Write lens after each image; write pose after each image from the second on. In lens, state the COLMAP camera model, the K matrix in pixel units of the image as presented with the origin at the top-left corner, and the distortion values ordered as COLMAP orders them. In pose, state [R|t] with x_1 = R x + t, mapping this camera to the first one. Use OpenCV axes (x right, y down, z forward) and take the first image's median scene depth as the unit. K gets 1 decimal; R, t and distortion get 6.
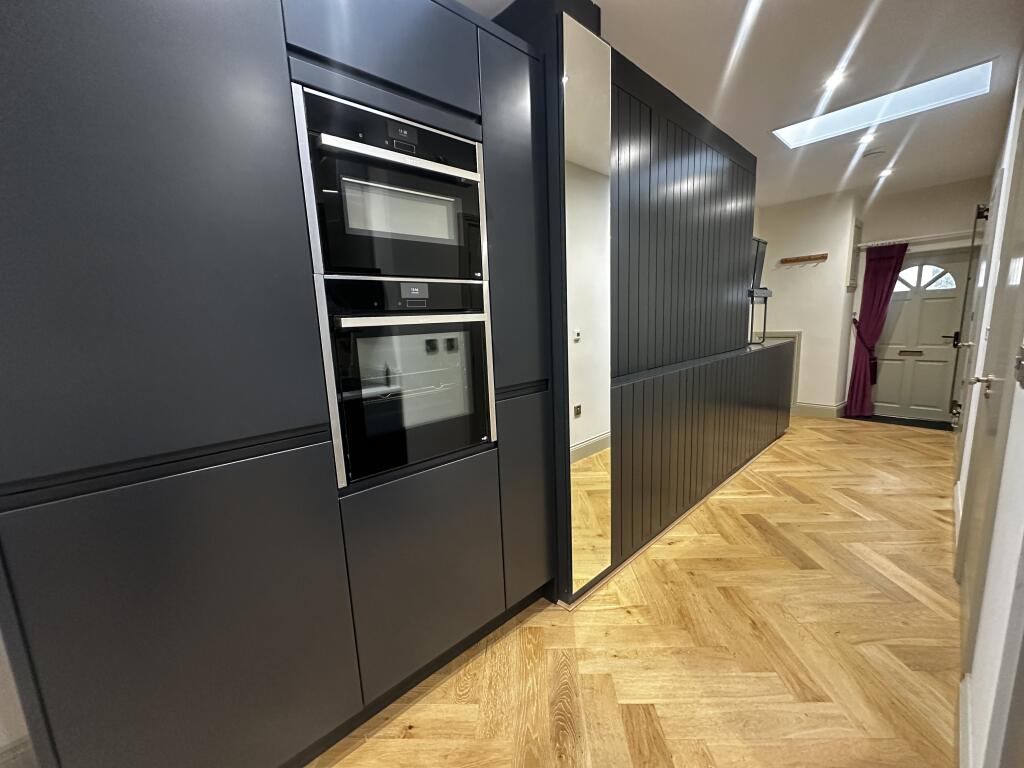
lens RADIAL K [[407.5, 0, 510.8], [0, 407.5, 385.4], [0, 0, 1]] dist [-0.001629, -0.000222]
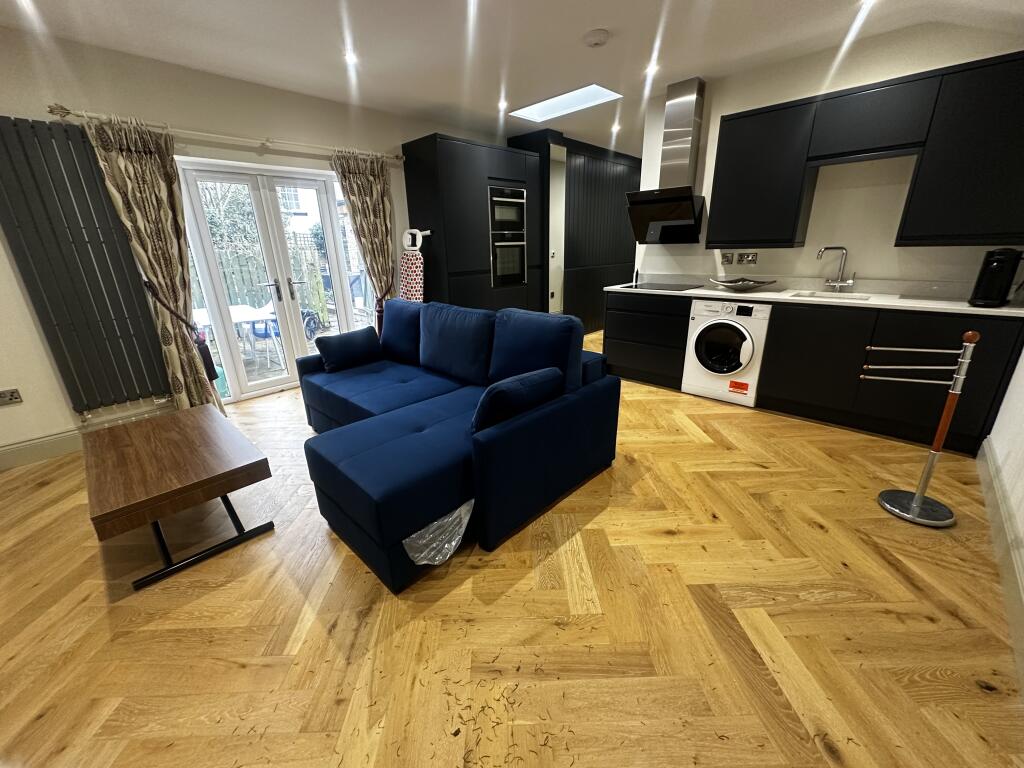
lens RADIAL K [[407.5, 0, 512.7], [0, 407.5, 385.0], [0, 0, 1]] dist [-0.001629, -0.000222]
pose [[0.998145, -0.004120, 0.060748, -0.407402], [-0.006003, 0.986188, 0.165522, 0.472811], [-0.060591, -0.165579, 0.984333, -2.727581]]
